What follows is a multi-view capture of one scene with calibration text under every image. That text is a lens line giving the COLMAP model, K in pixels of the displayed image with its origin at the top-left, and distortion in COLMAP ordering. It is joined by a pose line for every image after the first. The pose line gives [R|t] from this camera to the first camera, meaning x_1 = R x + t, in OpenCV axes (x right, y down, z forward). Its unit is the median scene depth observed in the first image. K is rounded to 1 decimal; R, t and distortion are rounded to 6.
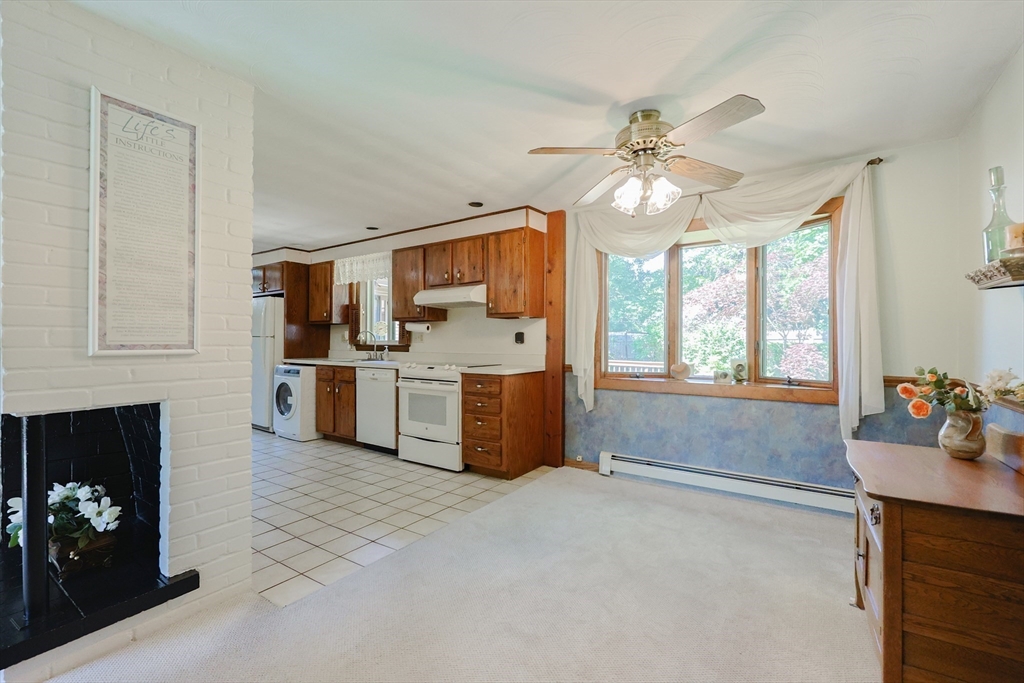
lens RADIAL K [[439.6, 0, 513.4], [0, 439.6, 342.7], [0, 0, 1]] dist [-0.000599, -0.000057]
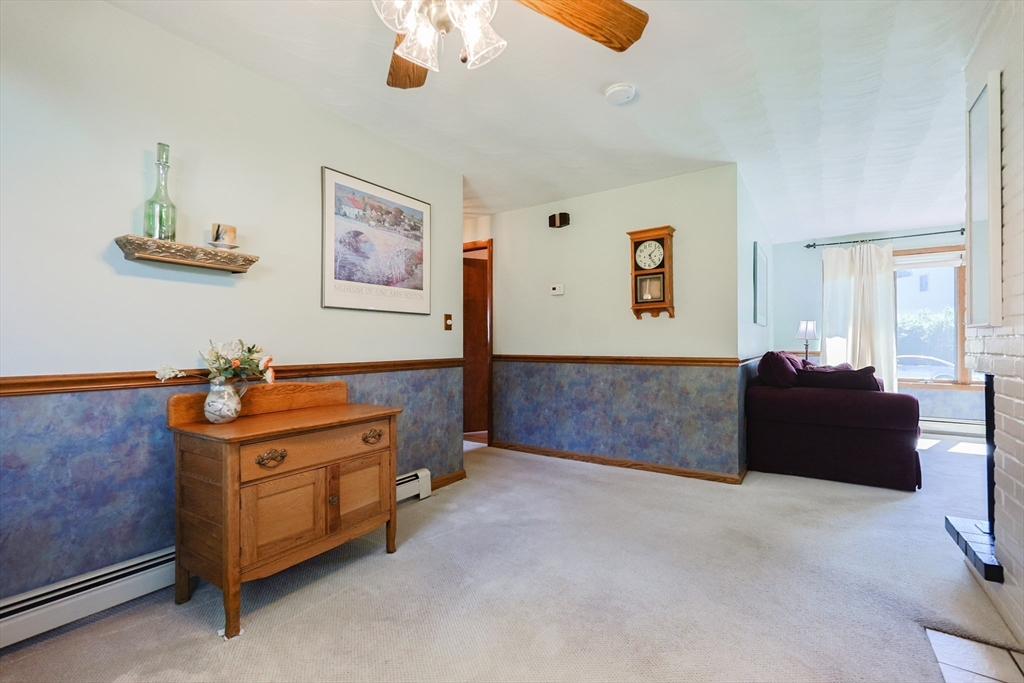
lens RADIAL K [[445.0, 0, 519.5], [0, 445.0, 342.6], [0, 0, 1]] dist [-0.000479, 0.000013]
pose [[-0.999780, 0.003568, -0.020656, 0.132448], [0.003581, 0.999993, -0.000576, 0.029136], [0.020654, -0.000650, -0.999786, 0.913544]]
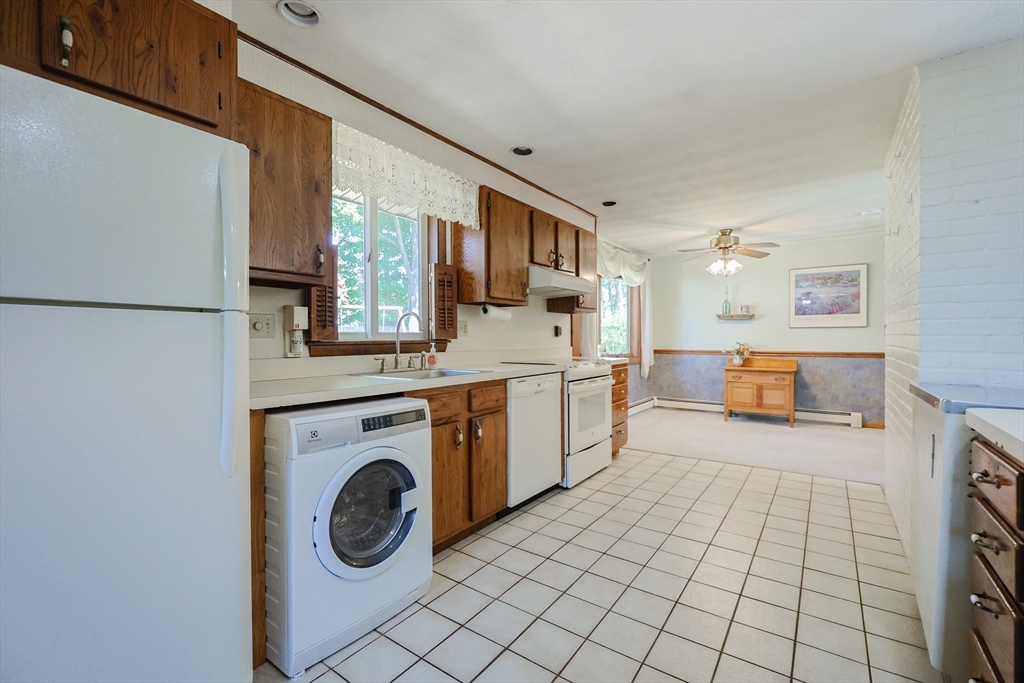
lens RADIAL K [[444.1, 0, 516.8], [0, 444.1, 342.4], [0, 0, 1]] dist [0.001376, -0.000029]
pose [[0.005635, -0.011571, 0.999917, -1.137476], [0.007512, 0.999905, 0.011529, 0.002332], [-0.999956, 0.007446, 0.005722, 1.204099]]
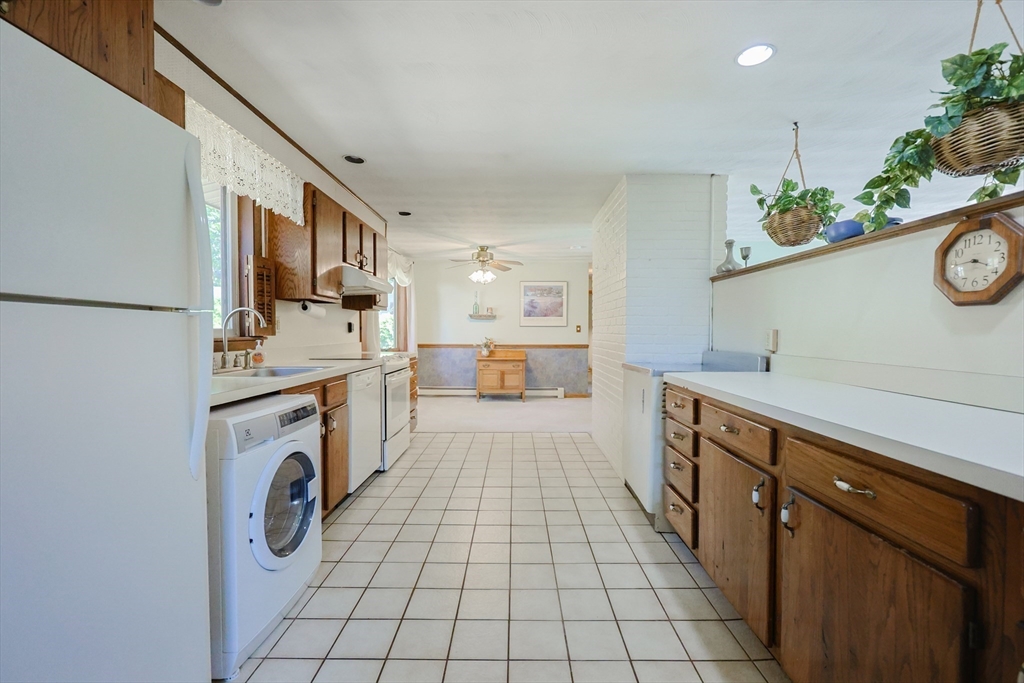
lens RADIAL K [[438.6, 0, 517.9], [0, 438.6, 341.8], [0, 0, 1]] dist [-0.000967, 0.000047]
pose [[-0.575732, -0.020973, 0.817369, -1.204021], [0.000471, 0.999662, 0.025982, -0.004359], [-0.817638, 0.015344, -0.575528, 1.414367]]
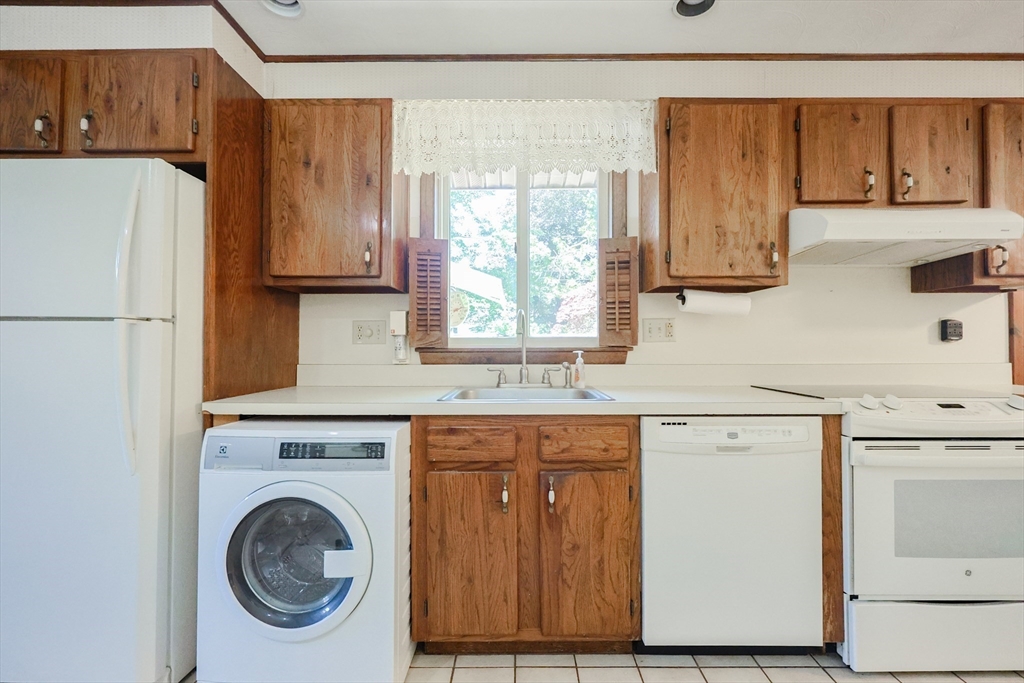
lens RADIAL K [[445.0, 0, 519.5], [0, 445.0, 342.6], [0, 0, 1]] dist [-0.000479, 0.000013]
pose [[0.821087, -0.000568, 0.570803, -0.753169], [0.005290, 0.999964, -0.006615, 0.003786], [-0.570779, 0.008451, 0.821060, 0.952819]]
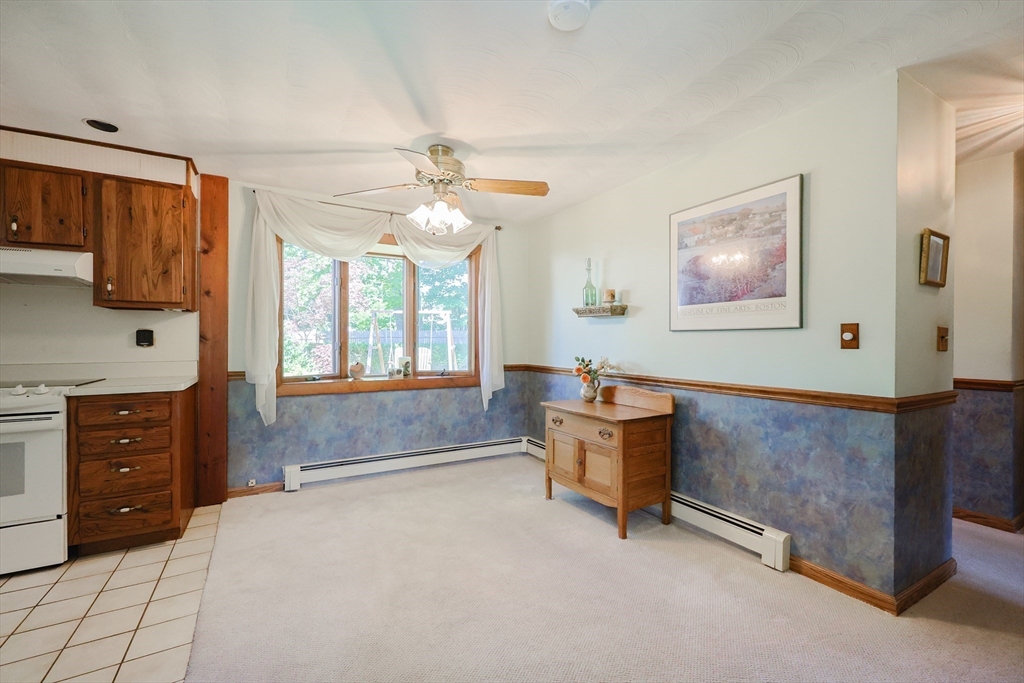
lens RADIAL K [[438.6, 0, 517.9], [0, 438.6, 341.8], [0, 0, 1]] dist [-0.000967, 0.000047]
pose [[0.425244, -0.001470, 0.905077, -0.396278], [0.001209, 0.999999, 0.001056, -0.005461], [-0.905078, 0.000645, 0.425246, 0.191486]]
